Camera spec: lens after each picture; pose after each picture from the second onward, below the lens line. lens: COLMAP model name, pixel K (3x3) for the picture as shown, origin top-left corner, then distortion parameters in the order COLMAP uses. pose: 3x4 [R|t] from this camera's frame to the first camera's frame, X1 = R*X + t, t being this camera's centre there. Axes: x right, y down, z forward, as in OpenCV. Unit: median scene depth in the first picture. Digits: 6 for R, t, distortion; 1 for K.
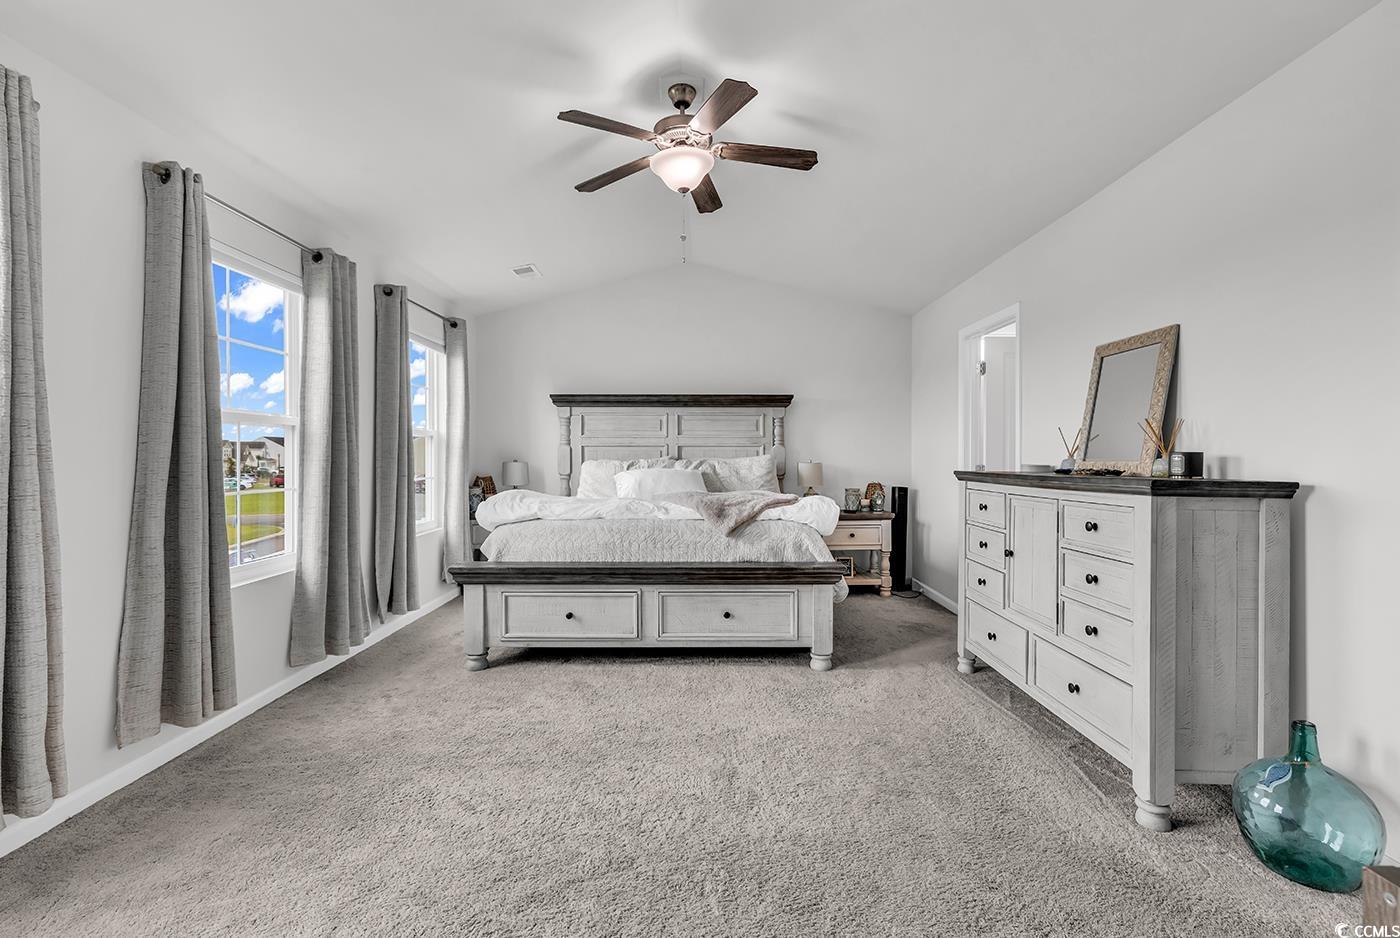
lens RADIAL K [[635.0, 0, 700.1], [0, 635.0, 459.6], [0, 0, 1]] dist [-0.000018, -0.000007]
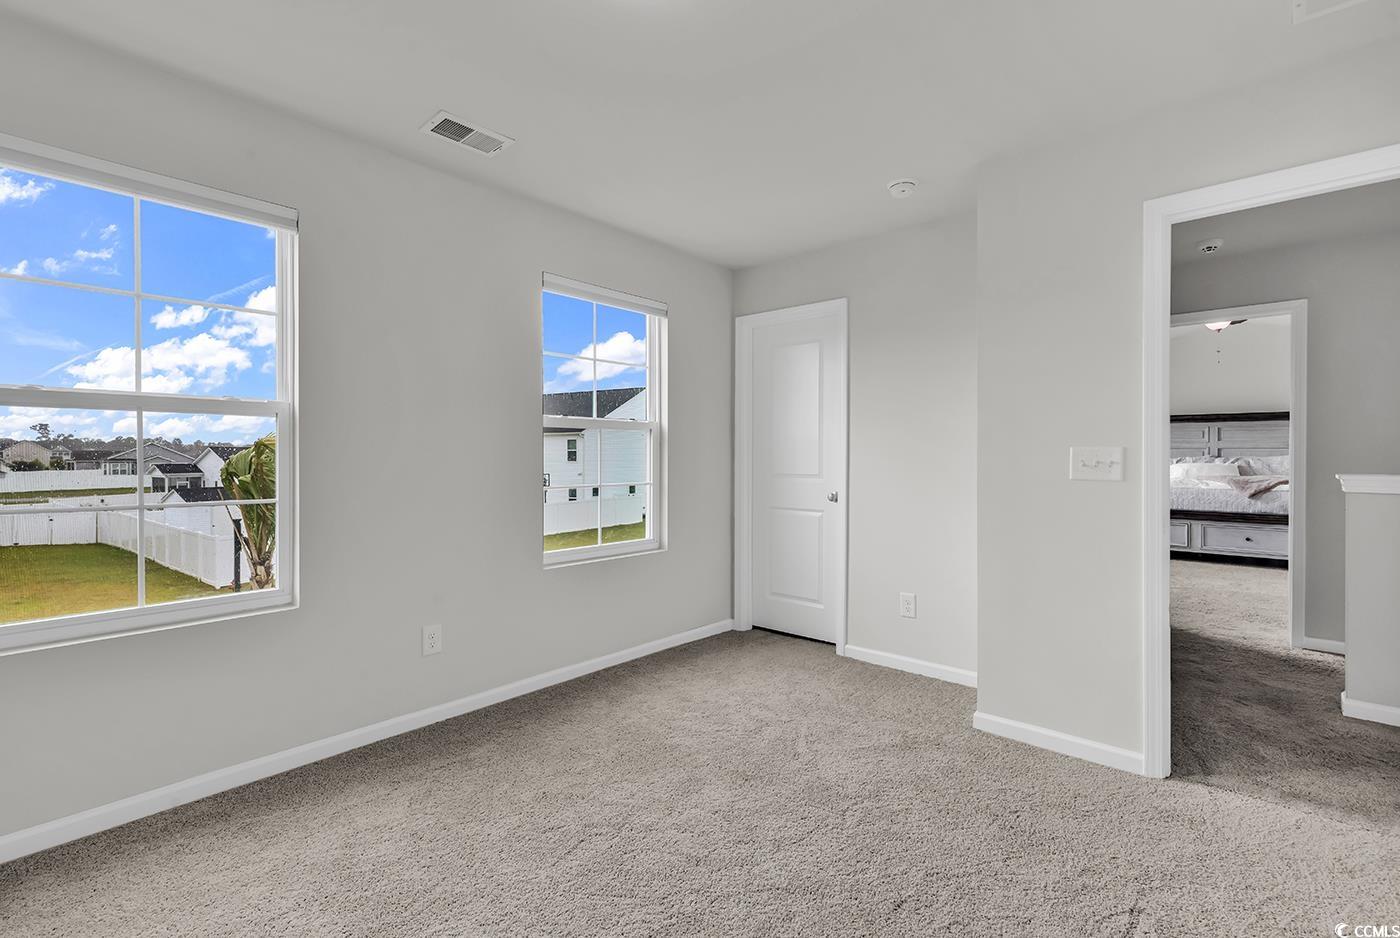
lens RADIAL K [[635.0, 0, 700.1], [0, 635.0, 459.6], [0, 0, 1]] dist [-0.000018, -0.000007]
pose [[0.744336, 0.004629, -0.667790, 0.082377], [-0.004150, 0.999989, 0.002306, 0.010353], [0.667793, 0.001055, 0.744346, -1.359032]]
